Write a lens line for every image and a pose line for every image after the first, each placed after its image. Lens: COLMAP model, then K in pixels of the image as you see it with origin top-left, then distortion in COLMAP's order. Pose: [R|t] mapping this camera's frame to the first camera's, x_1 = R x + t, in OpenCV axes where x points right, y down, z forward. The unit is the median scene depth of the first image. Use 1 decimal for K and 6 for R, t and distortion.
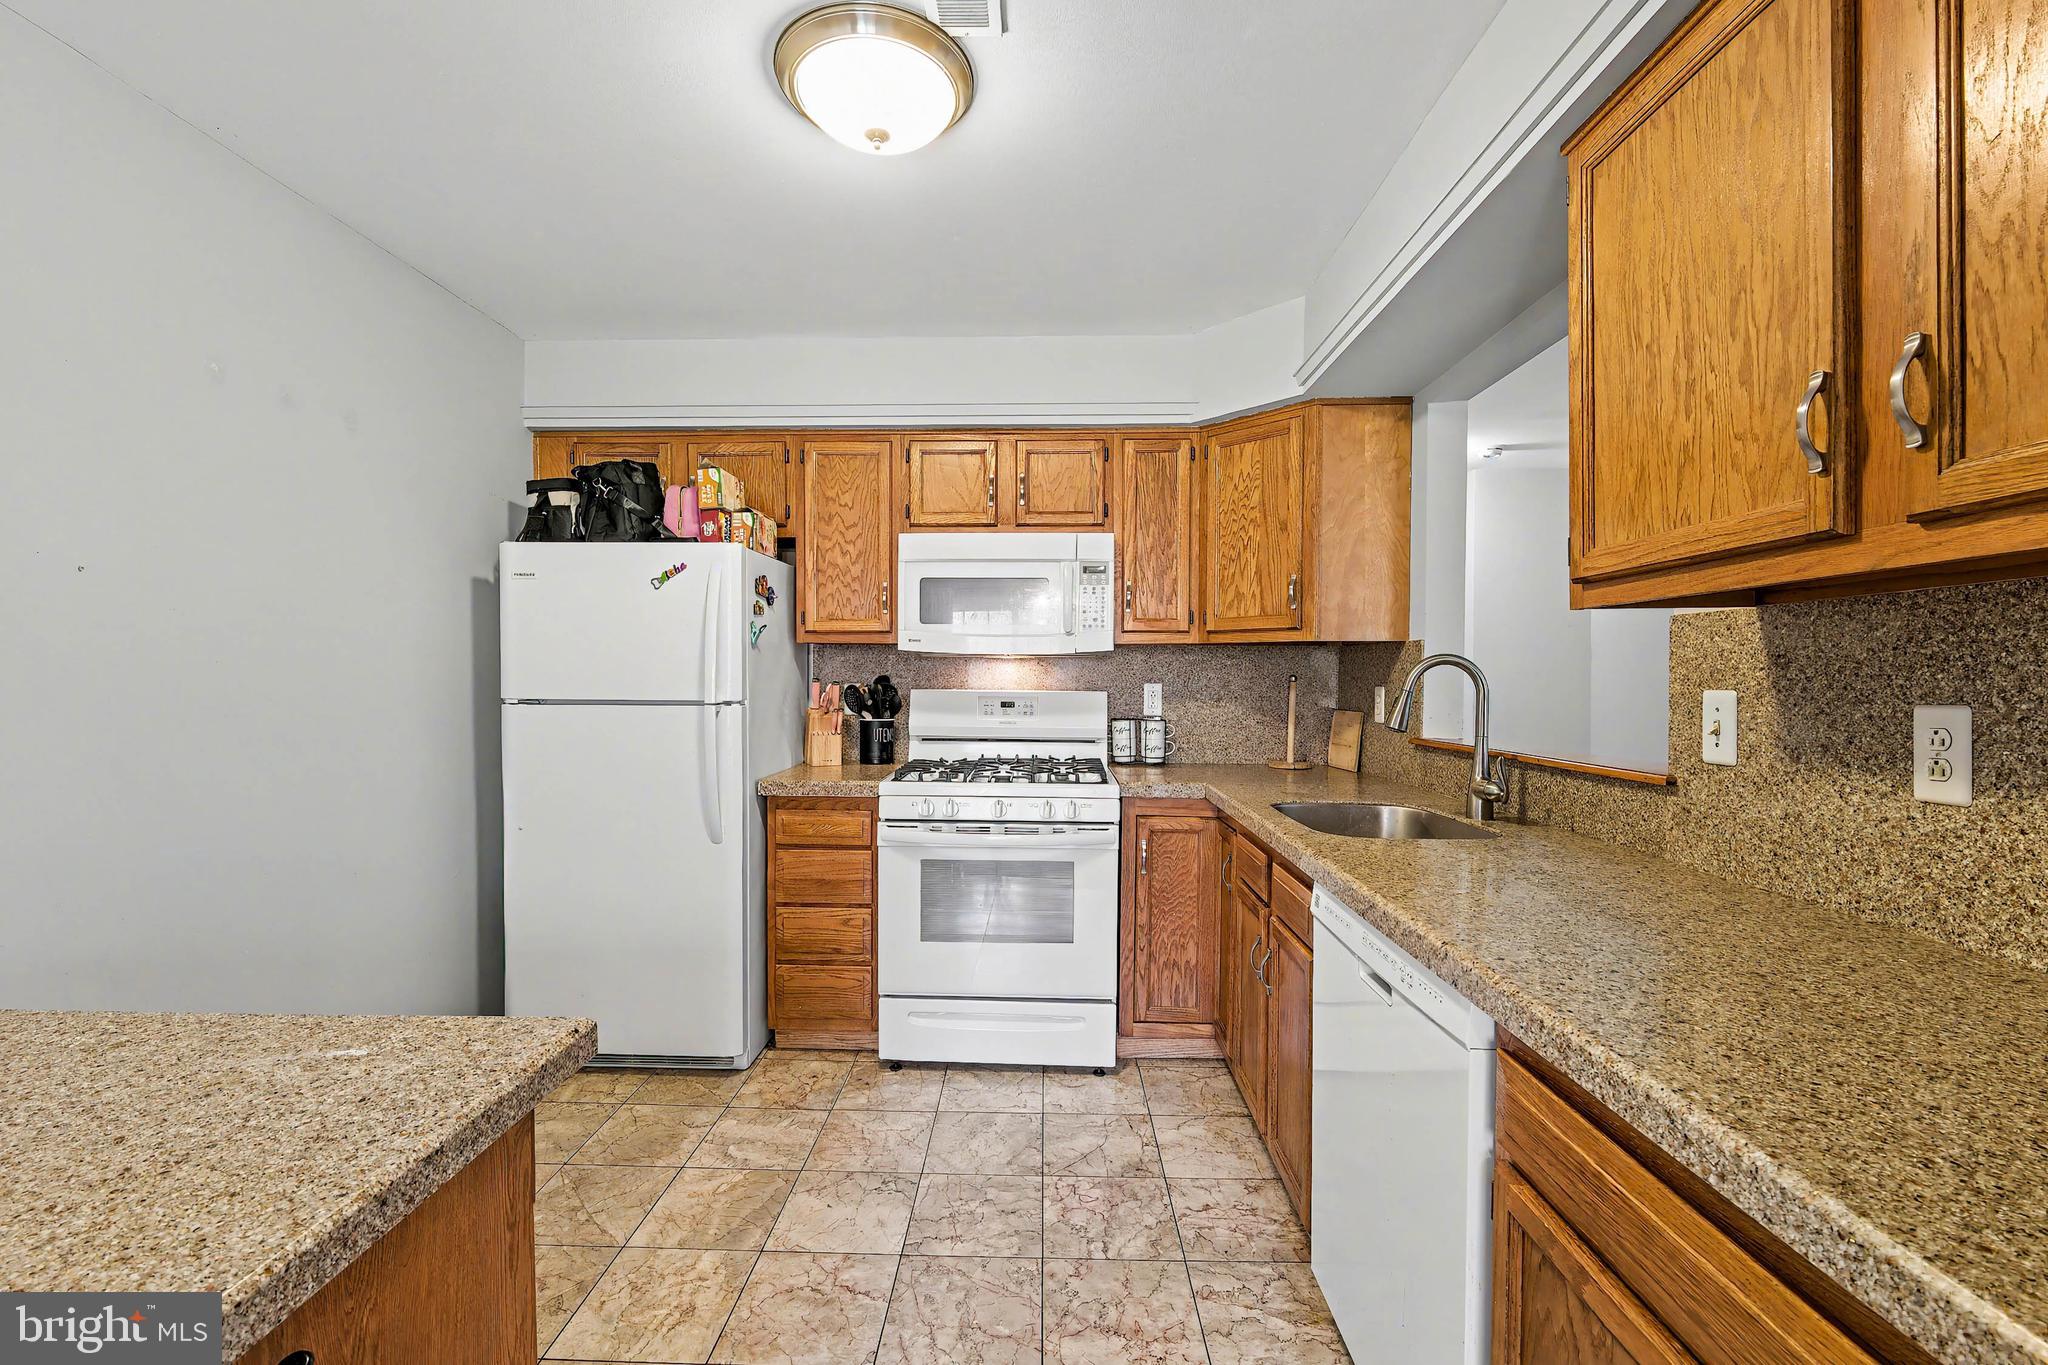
lens RADIAL K [[926.1, 0, 1024.0], [0, 926.1, 682.5], [0, 0, 1]] dist [-0.001781, -0.000406]
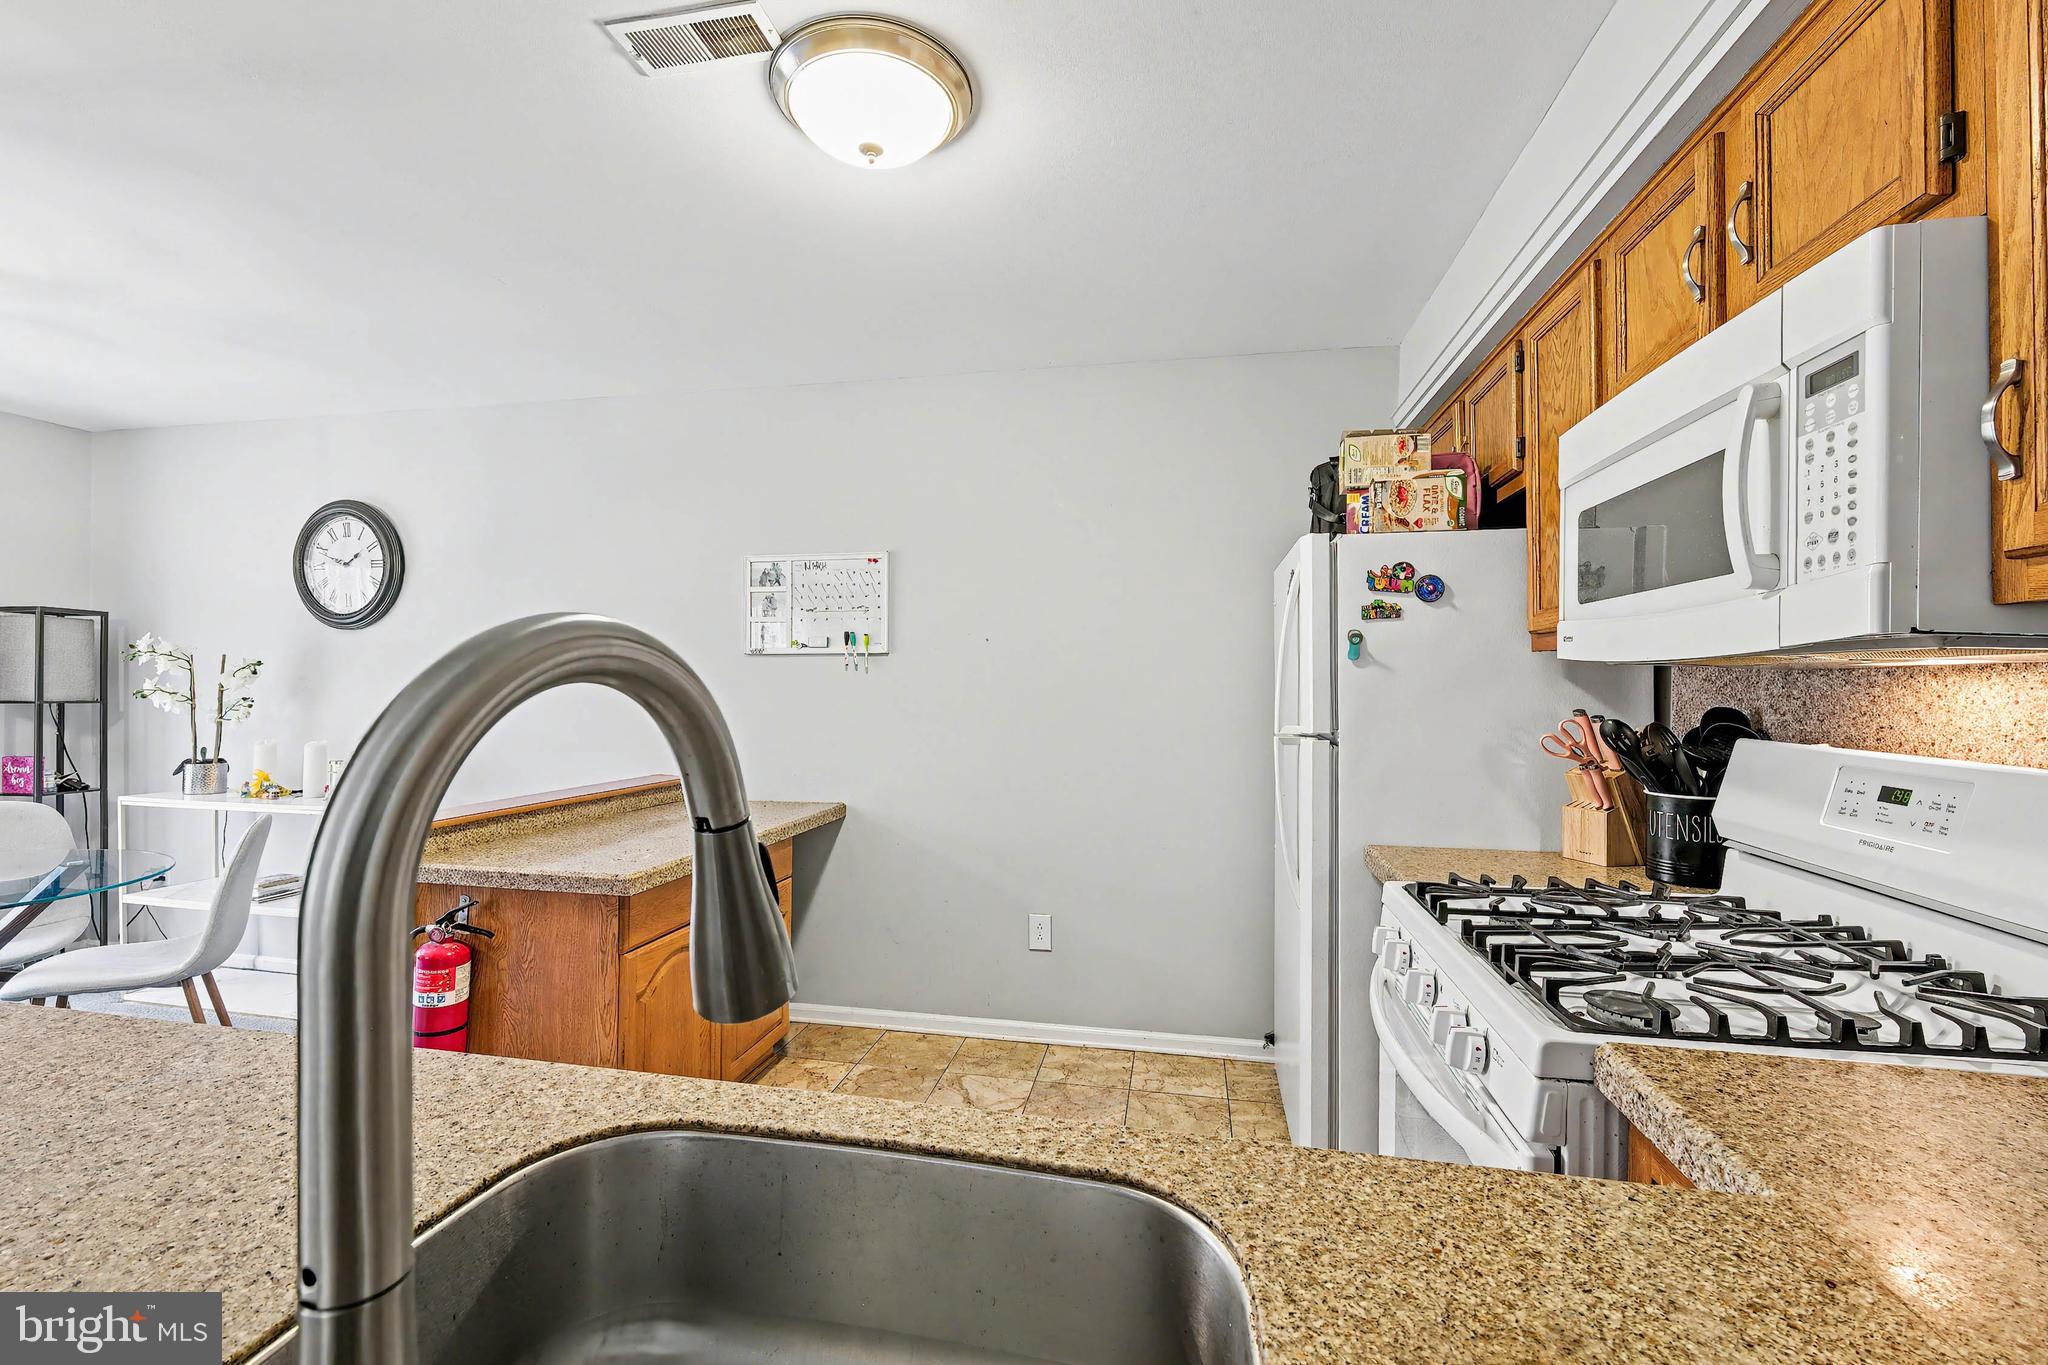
lens RADIAL K [[844.9, 0, 1024.0], [0, 844.9, 682.5], [0, 0, 1]] dist [-0.001969, -0.000283]
pose [[-0.157492, -0.005996, -0.987502, 0.386713], [-0.025089, 0.999683, -0.002069, -0.011788], [0.987201, 0.024450, -0.157593, 0.763131]]
